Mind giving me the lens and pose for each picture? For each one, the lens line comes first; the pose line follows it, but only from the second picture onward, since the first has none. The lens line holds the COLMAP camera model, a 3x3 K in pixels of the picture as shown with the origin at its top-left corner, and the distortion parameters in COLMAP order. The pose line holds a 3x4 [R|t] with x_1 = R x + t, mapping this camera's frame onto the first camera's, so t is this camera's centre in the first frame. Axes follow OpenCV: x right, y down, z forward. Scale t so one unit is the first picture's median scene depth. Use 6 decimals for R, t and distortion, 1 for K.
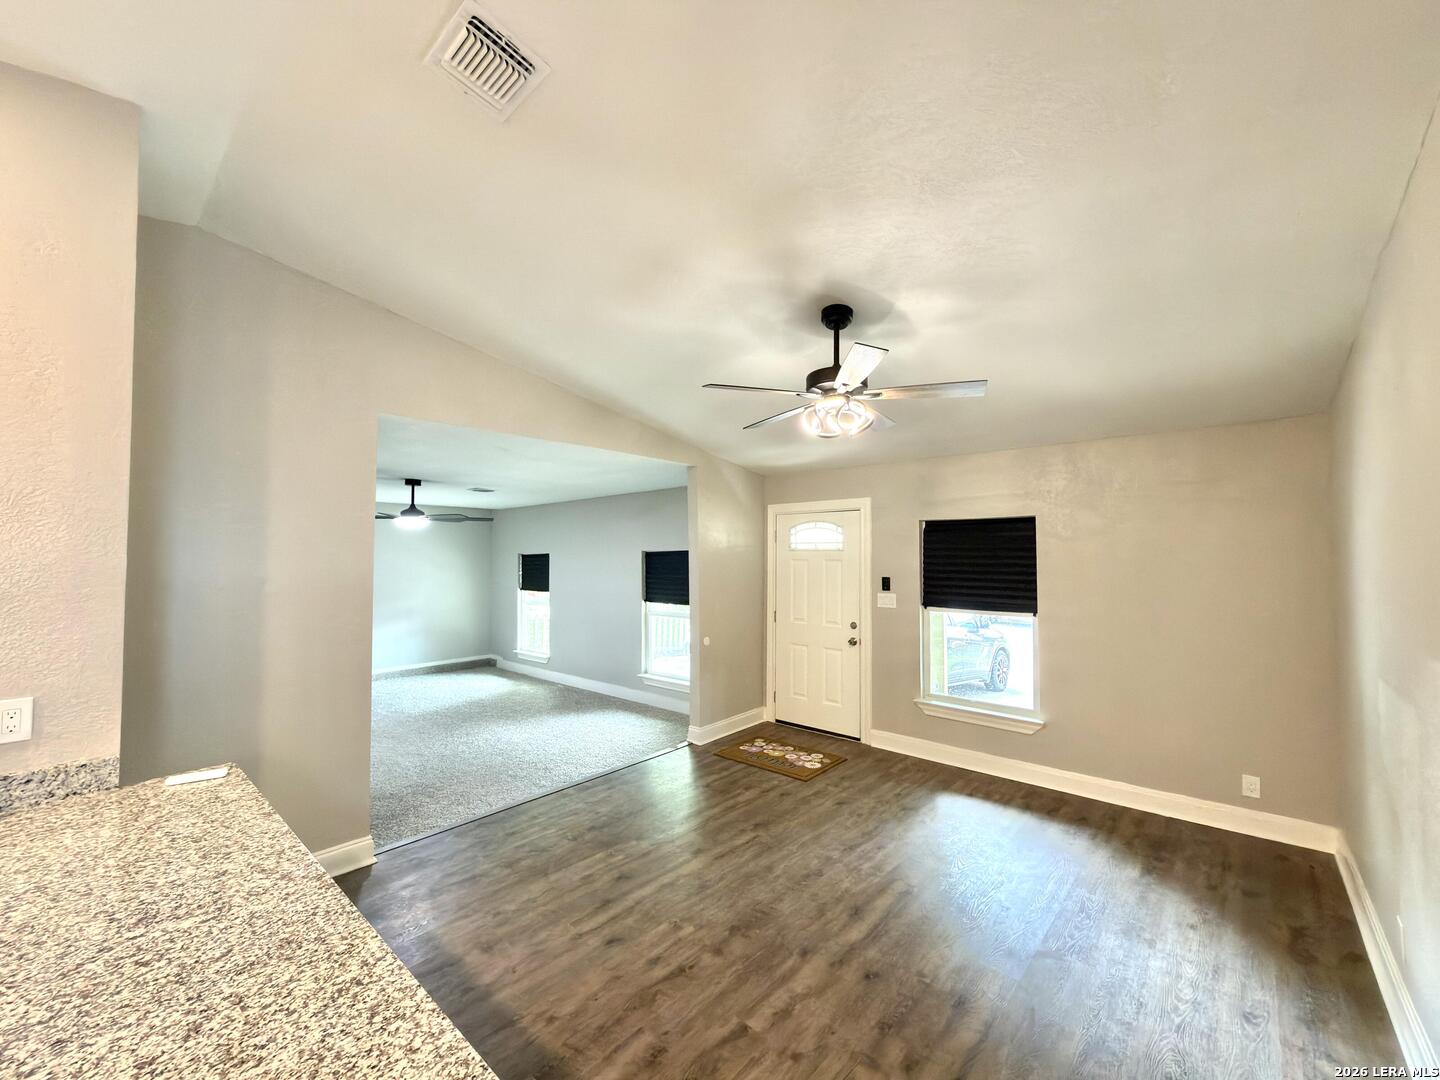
lens RADIAL K [[579.4, 0, 720.0], [0, 579.4, 540.0], [0, 0, 1]] dist [0.000480, 0.000065]
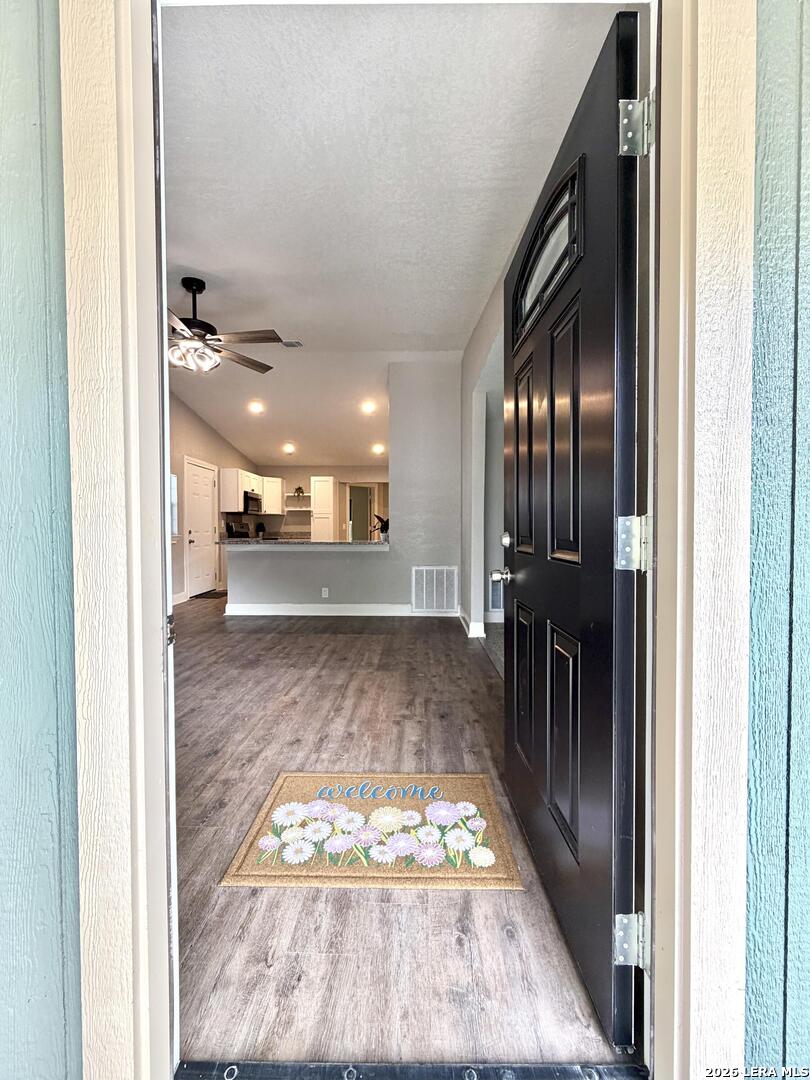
lens RADIAL K [[434.6, 0, 406.9], [0, 434.6, 536.2], [0, 0, 1]] dist [0.000480, 0.000065]
pose [[-0.758997, 0.011482, -0.650993, 0.325377], [0.019332, 0.999801, -0.004905, 0.166145], [0.650807, -0.016308, -0.759068, 1.368252]]
